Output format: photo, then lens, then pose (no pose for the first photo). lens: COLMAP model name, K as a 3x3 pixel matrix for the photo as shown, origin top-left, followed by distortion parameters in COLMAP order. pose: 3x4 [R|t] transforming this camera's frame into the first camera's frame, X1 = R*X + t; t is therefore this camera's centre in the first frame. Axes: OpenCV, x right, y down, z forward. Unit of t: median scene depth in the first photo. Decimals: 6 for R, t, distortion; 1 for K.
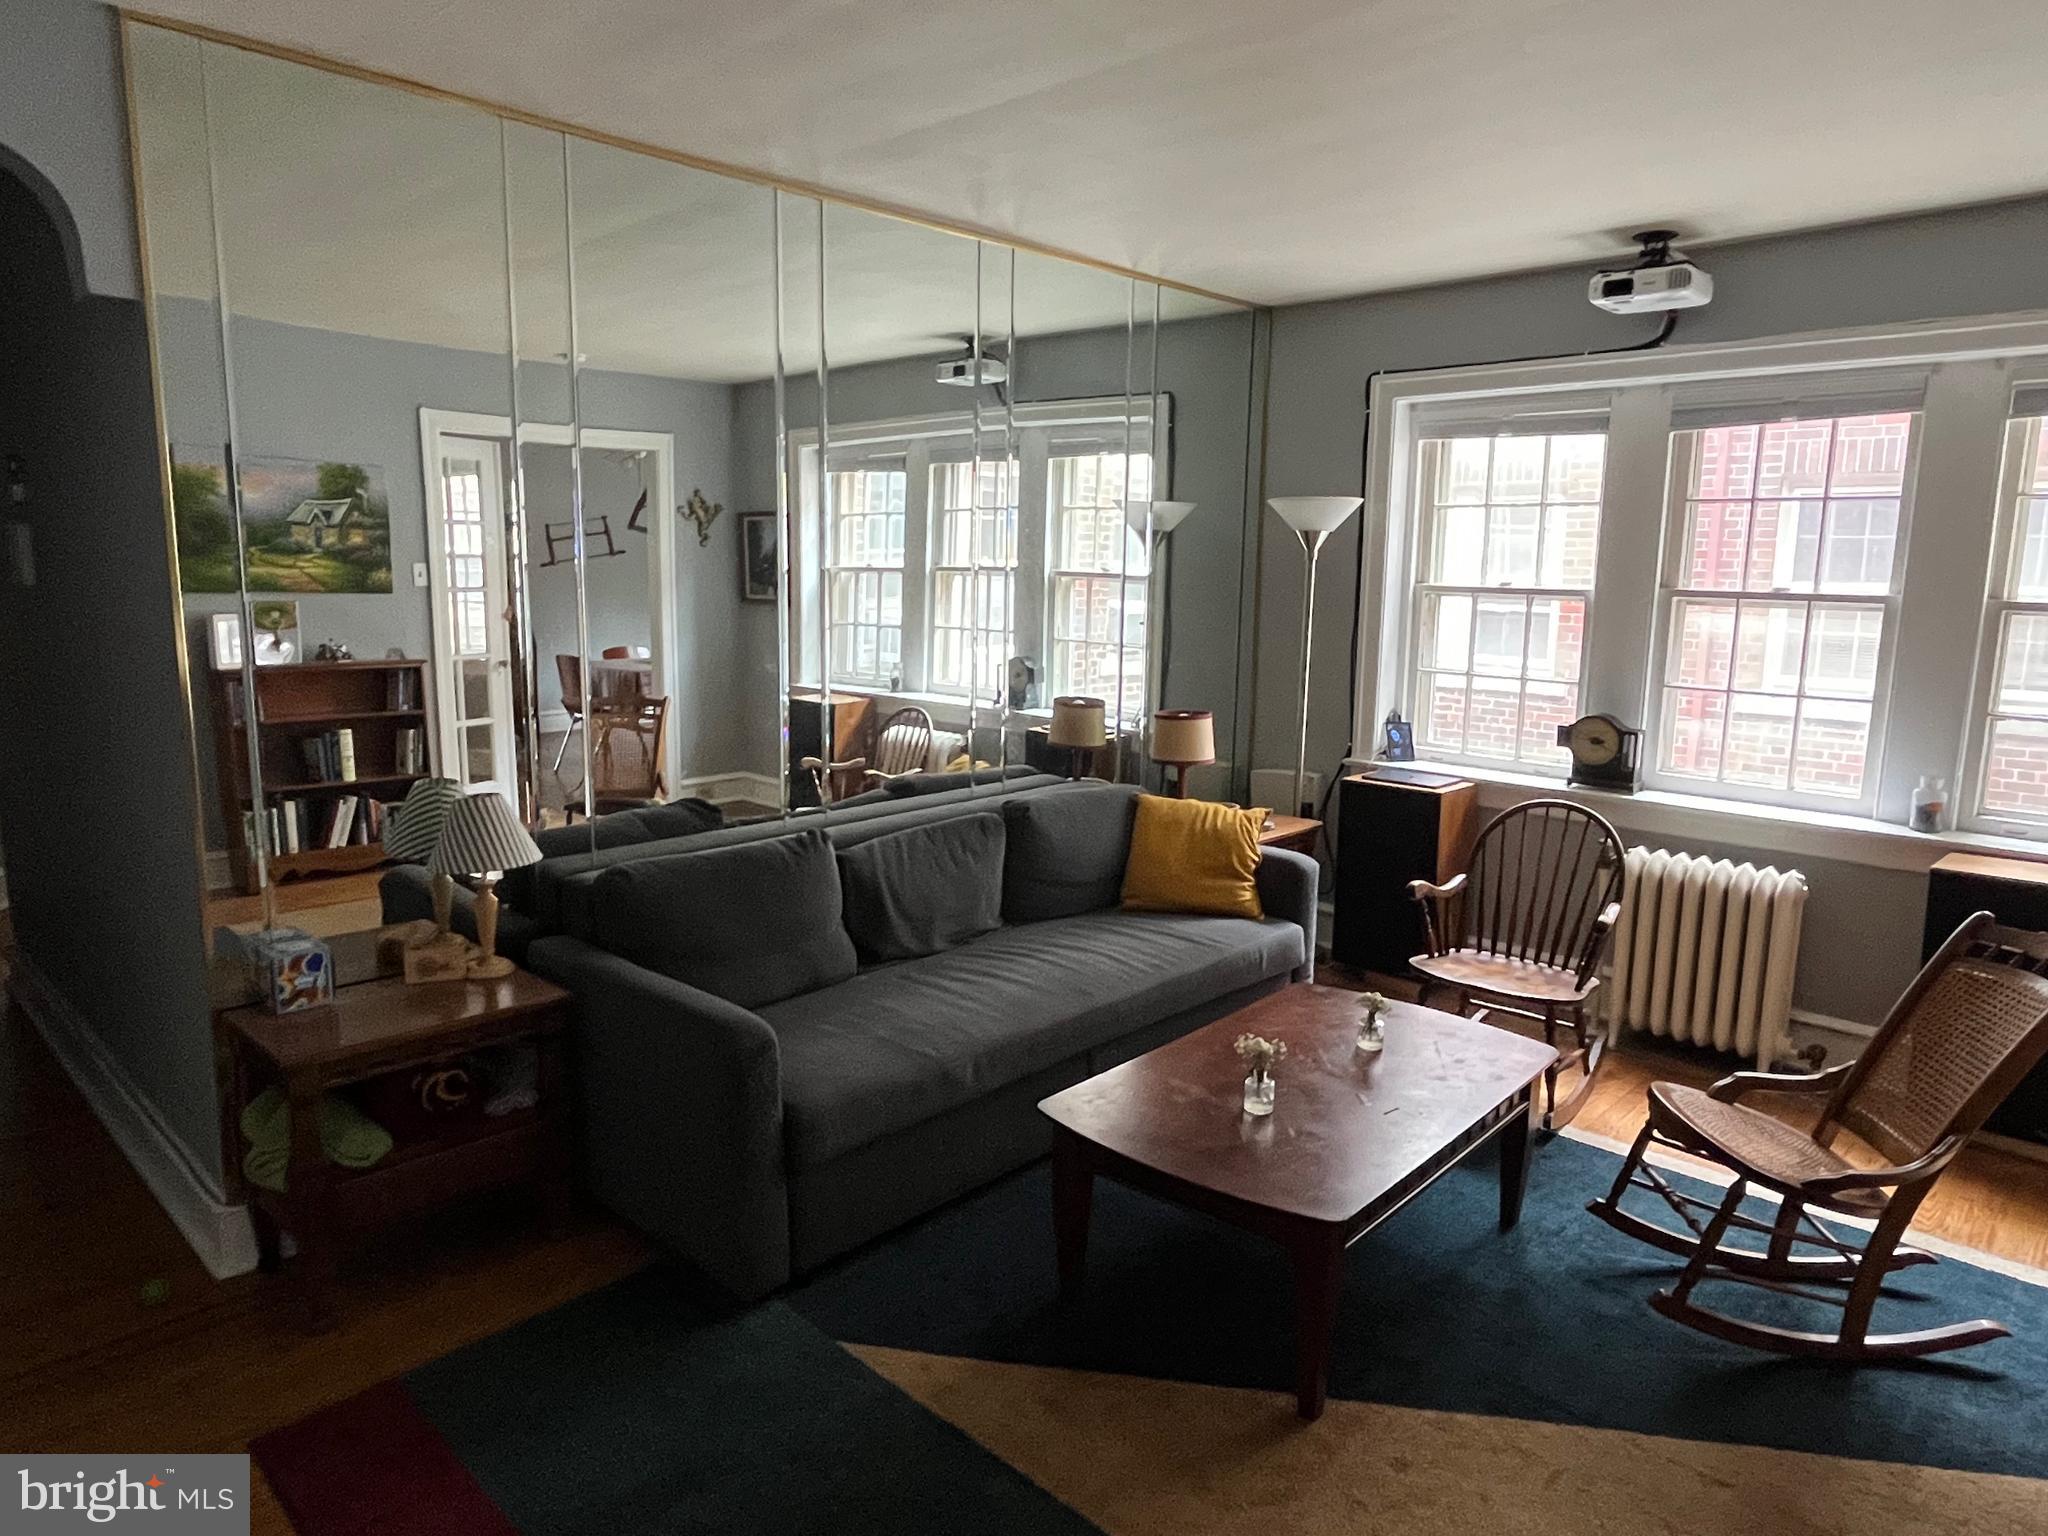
lens RADIAL K [[1353.5, 0, 1010.7], [0, 1353.5, 768.6], [0, 0, 1]] dist [0.042414, 0.002025]
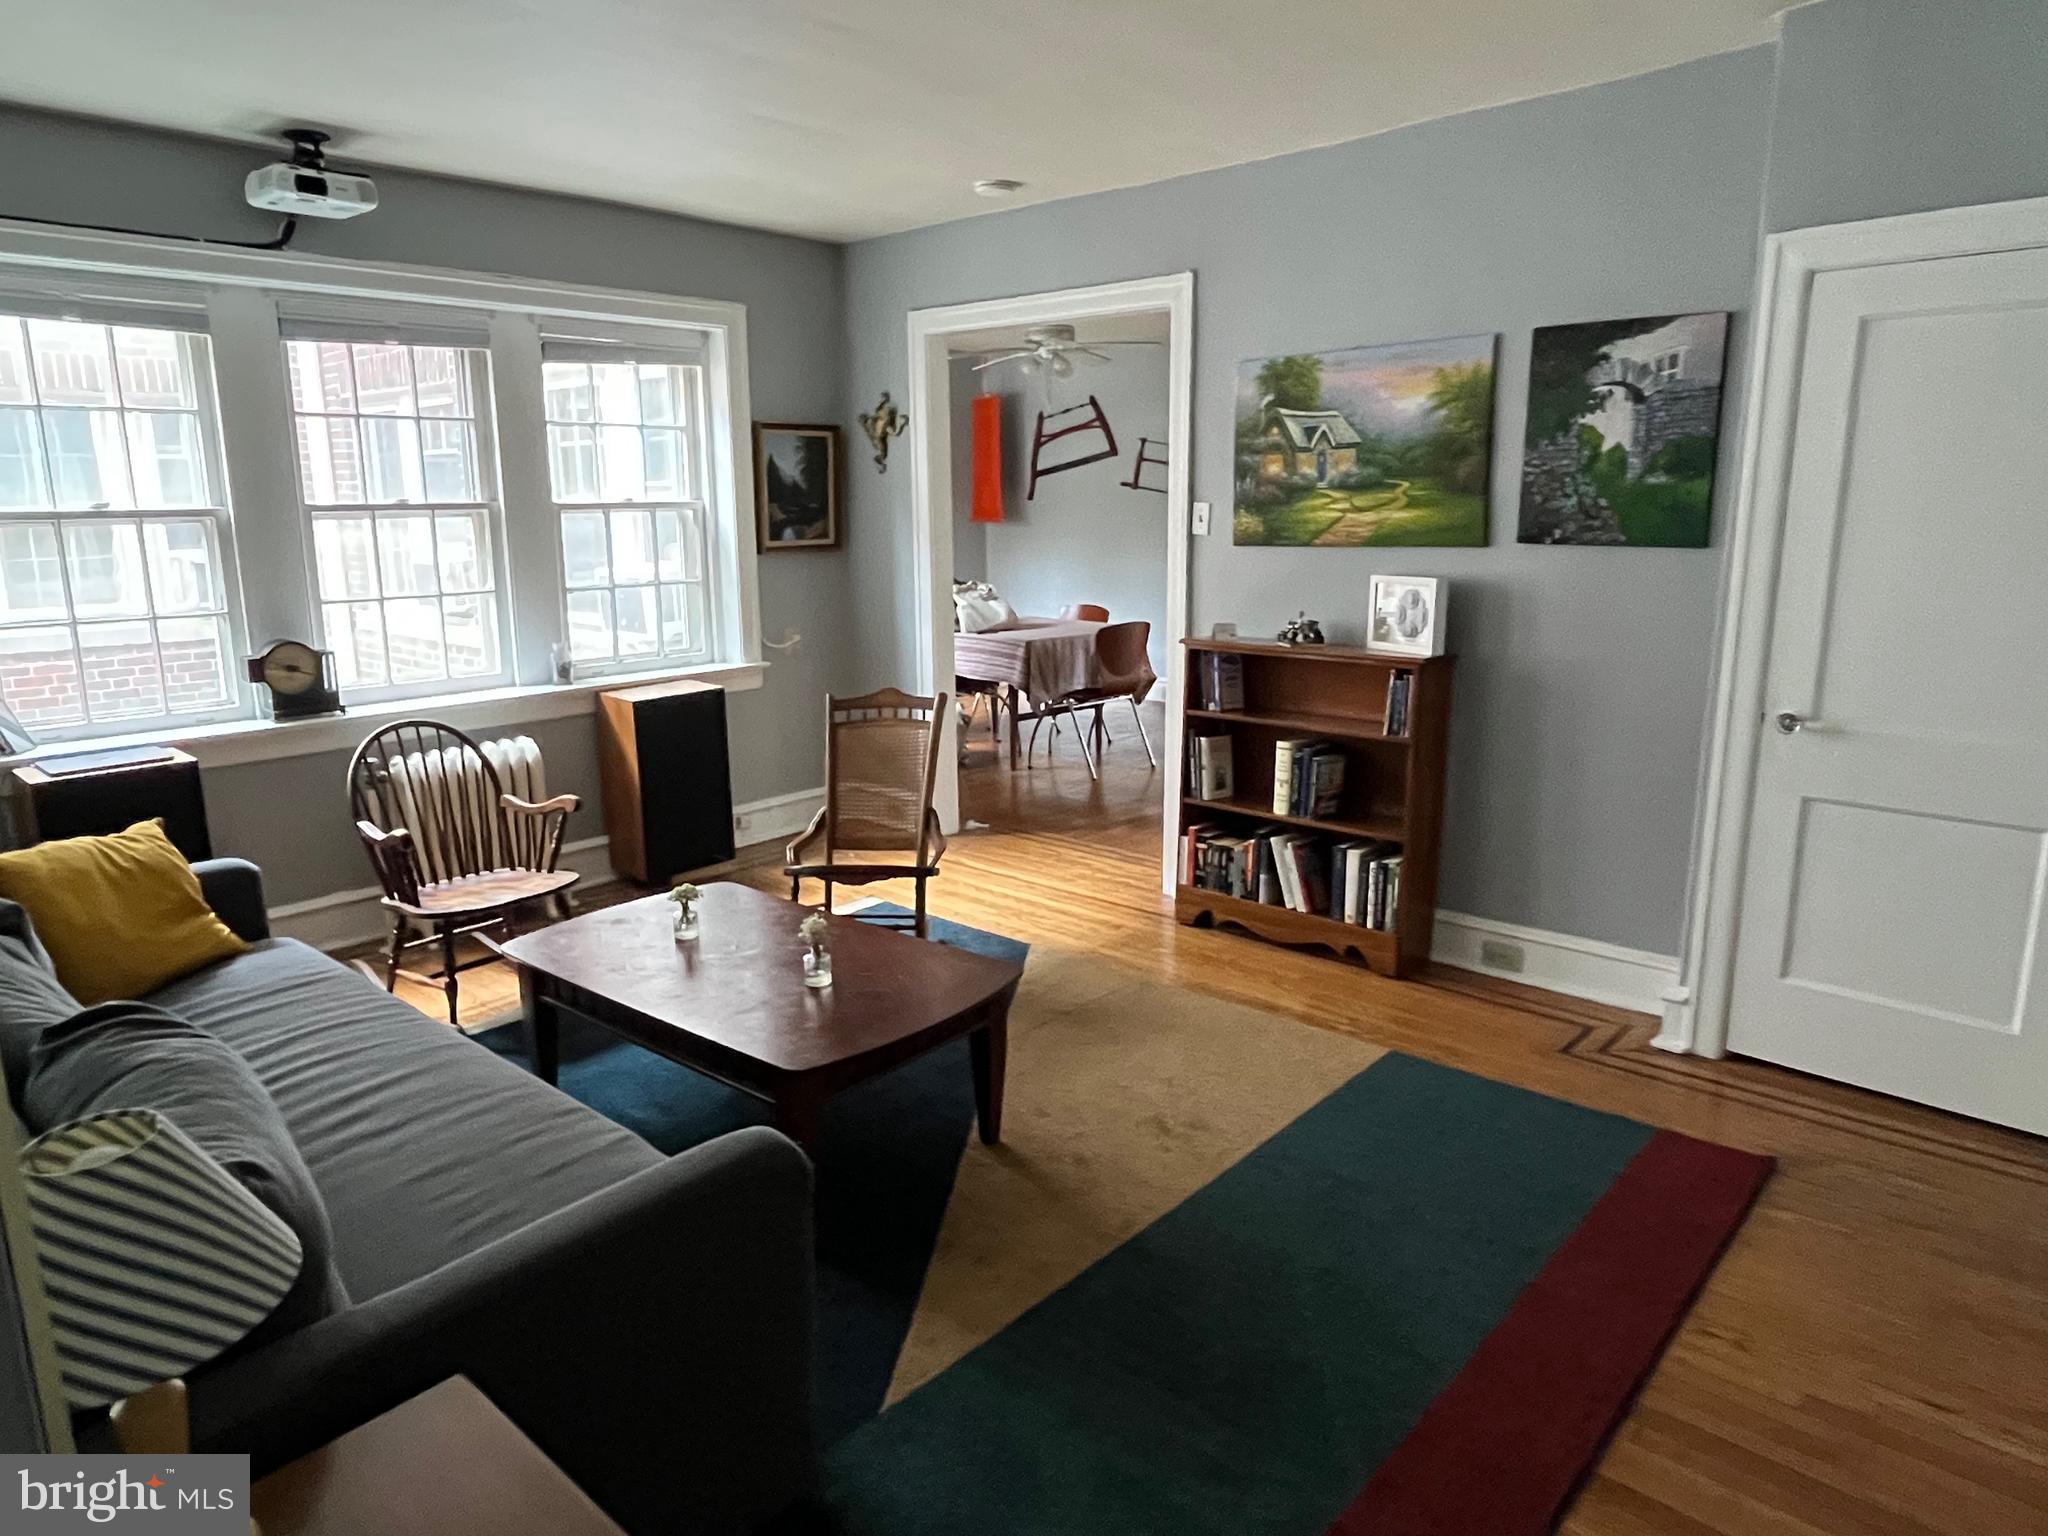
lens RADIAL K [[1353.5, 0, 1010.7], [0, 1353.5, 768.6], [0, 0, 1]] dist [0.042414, 0.002025]
pose [[-0.027094, -0.230239, 0.972757, -0.541449], [0.169814, 0.957910, 0.231455, -0.091802], [-0.985104, 0.171458, 0.013144, 0.522485]]
